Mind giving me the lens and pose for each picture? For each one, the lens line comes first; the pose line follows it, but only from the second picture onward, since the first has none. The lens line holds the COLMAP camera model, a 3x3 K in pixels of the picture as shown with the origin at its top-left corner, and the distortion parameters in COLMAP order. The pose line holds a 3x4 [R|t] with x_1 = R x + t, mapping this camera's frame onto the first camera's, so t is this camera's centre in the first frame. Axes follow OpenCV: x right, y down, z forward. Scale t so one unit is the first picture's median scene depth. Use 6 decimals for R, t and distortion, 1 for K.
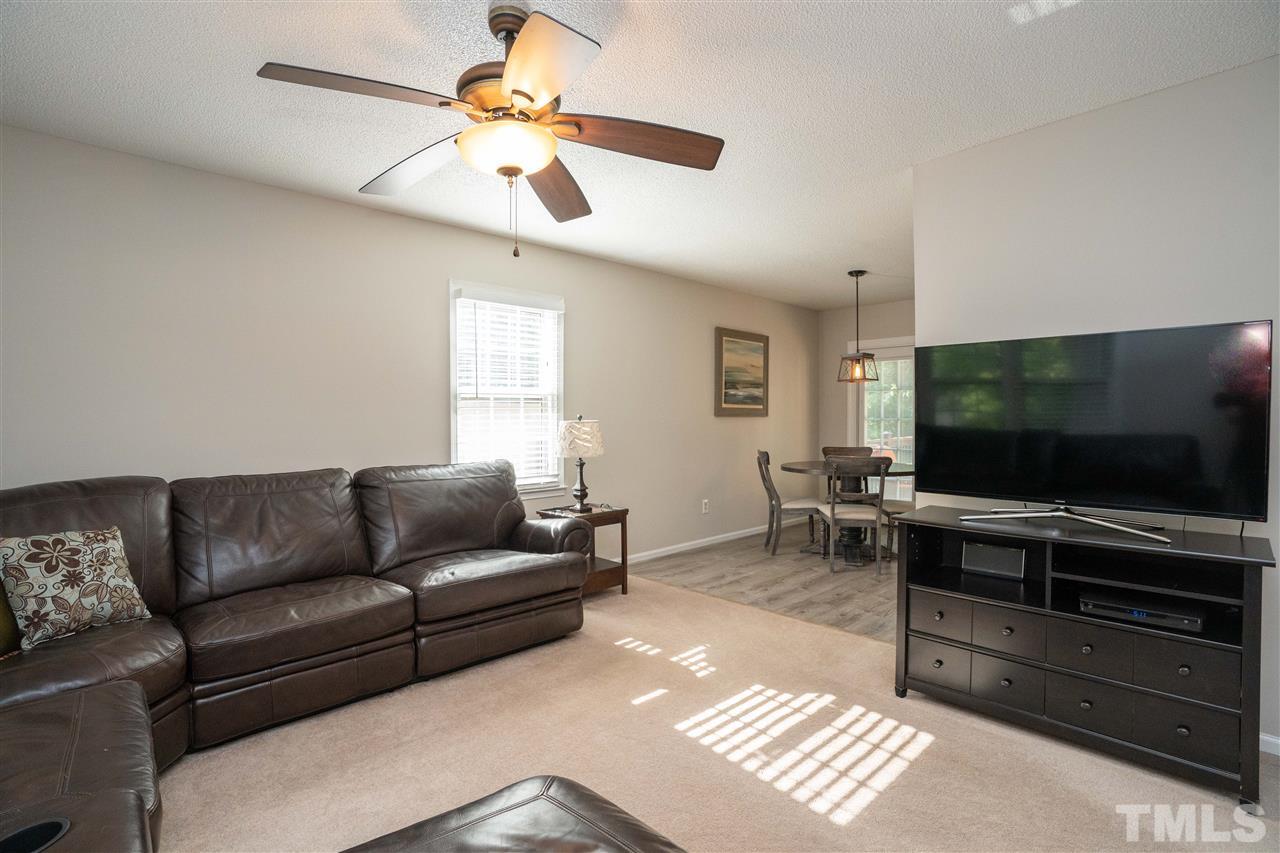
lens RADIAL K [[593.3, 0, 629.5], [0, 593.3, 426.3], [0, 0, 1]] dist [-0.047328, 0.011659]
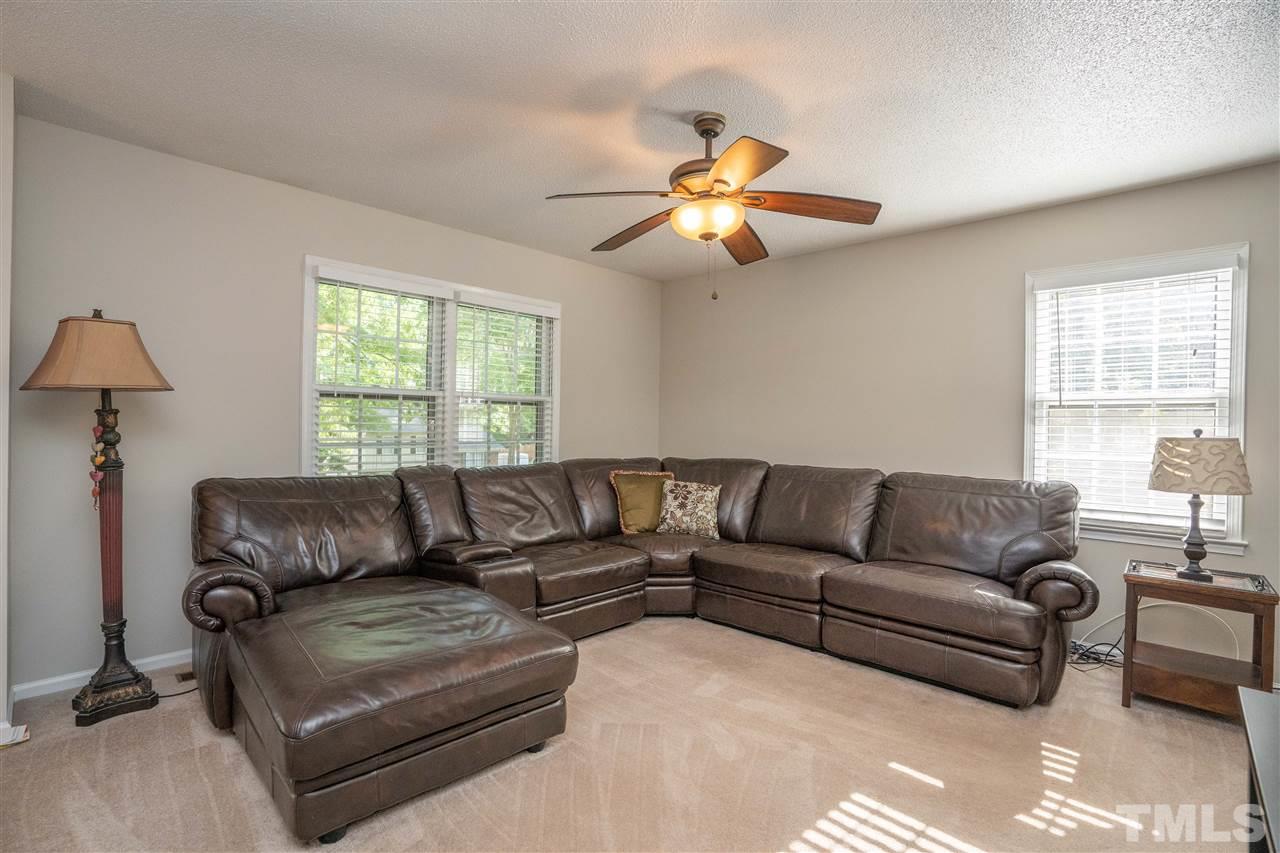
lens RADIAL K [[593.3, 0, 635.9], [0, 593.3, 430.3], [0, 0, 1]] dist [-0.047328, 0.011659]
pose [[0.051599, 0.019774, -0.998472, 0.702069], [-0.027771, 0.999446, 0.018358, -0.016376], [0.998282, 0.026781, 0.052120, 0.490661]]
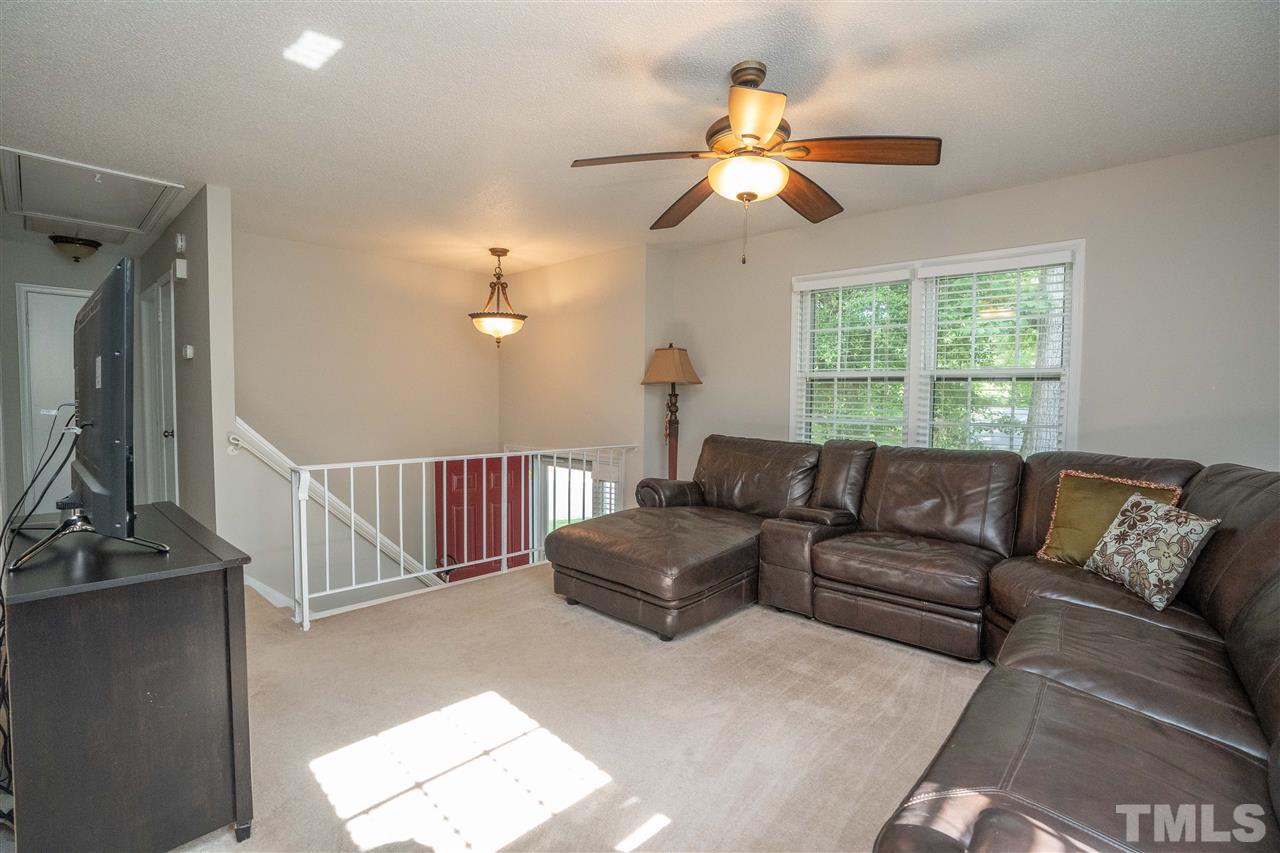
lens RADIAL K [[593.3, 0, 626.4], [0, 593.3, 421.4], [0, 0, 1]] dist [-0.047328, 0.011659]
pose [[-0.997715, -0.003639, -0.067469, 0.085211], [-0.007032, 0.998718, 0.050122, -0.016039], [0.067200, 0.050482, -0.996462, 1.414963]]
